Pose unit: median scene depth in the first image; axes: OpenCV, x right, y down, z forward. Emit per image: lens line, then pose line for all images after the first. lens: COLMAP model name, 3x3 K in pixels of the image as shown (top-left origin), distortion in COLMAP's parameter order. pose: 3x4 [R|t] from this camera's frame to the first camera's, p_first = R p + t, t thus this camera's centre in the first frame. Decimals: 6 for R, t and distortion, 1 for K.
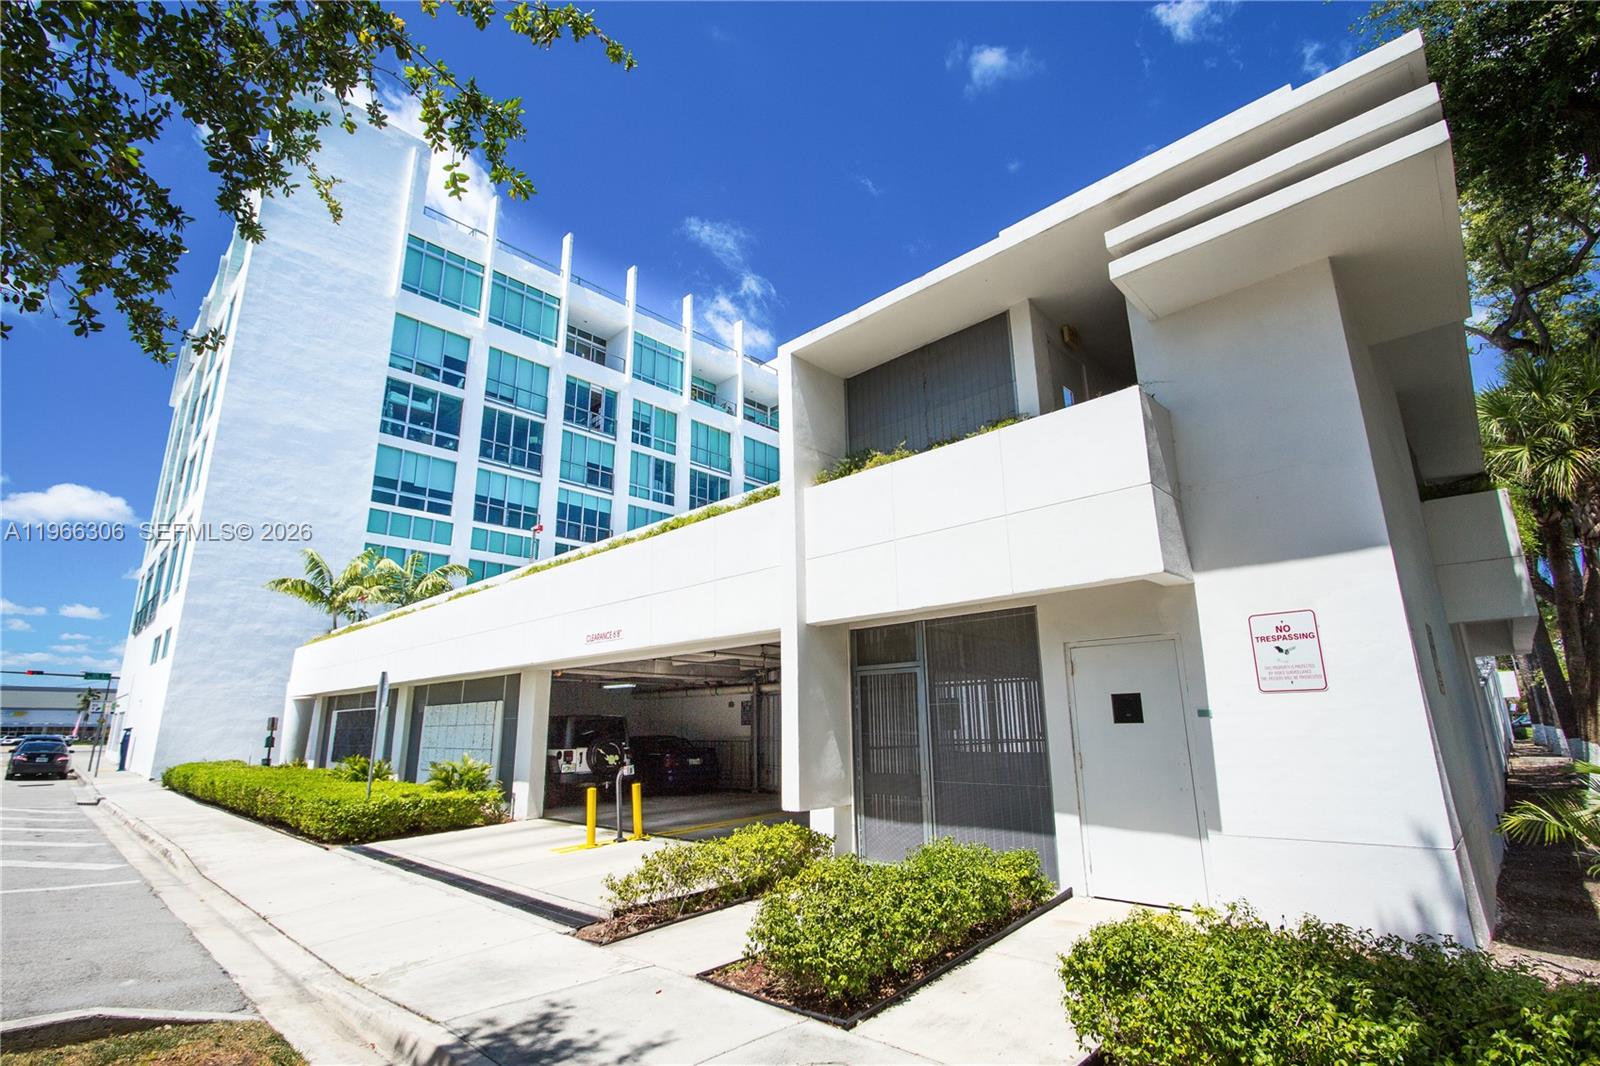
lens RADIAL K [[738.9, 0, 794.0], [0, 738.9, 536.8], [0, 0, 1]] dist [-0.002147, 0.000034]
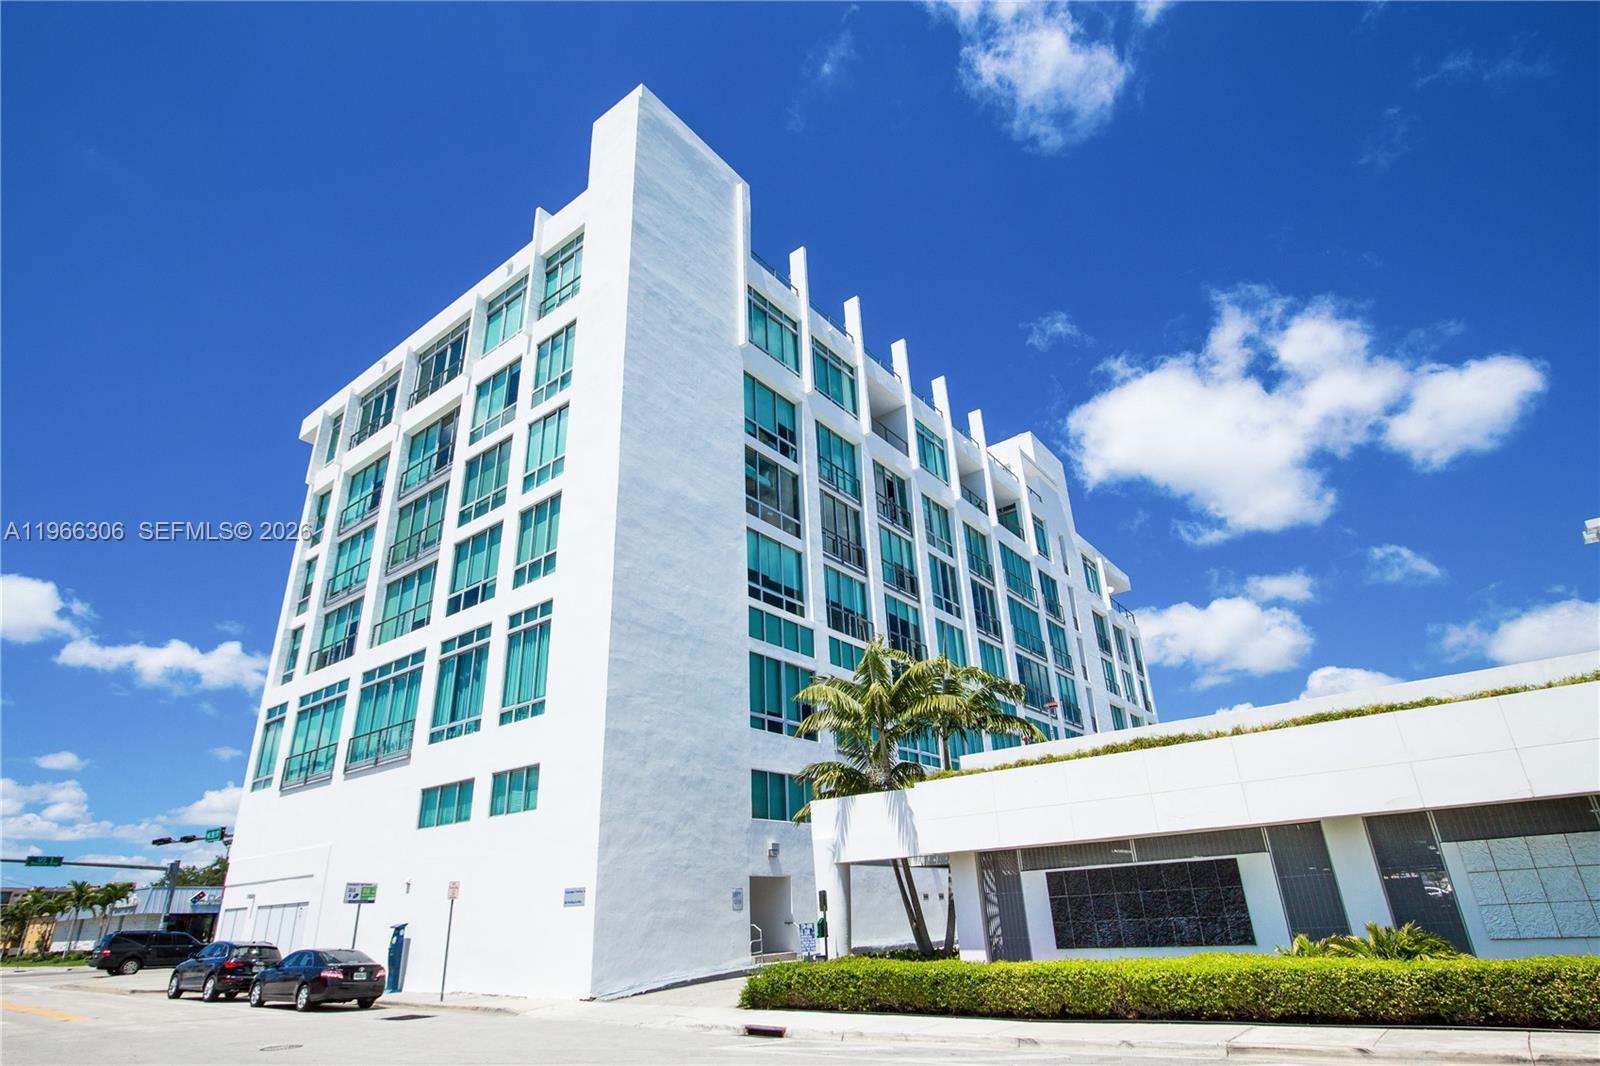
lens RADIAL K [[836.9, 0, 798.1], [0, 836.9, 539.9], [0, 0, 1]] dist [-0.013428, -0.000020]
pose [[0.991434, 0.031207, 0.126829, -0.653855], [-0.009361, 0.985518, -0.169310, 0.041094], [-0.130276, 0.166673, 0.977368, 0.147797]]
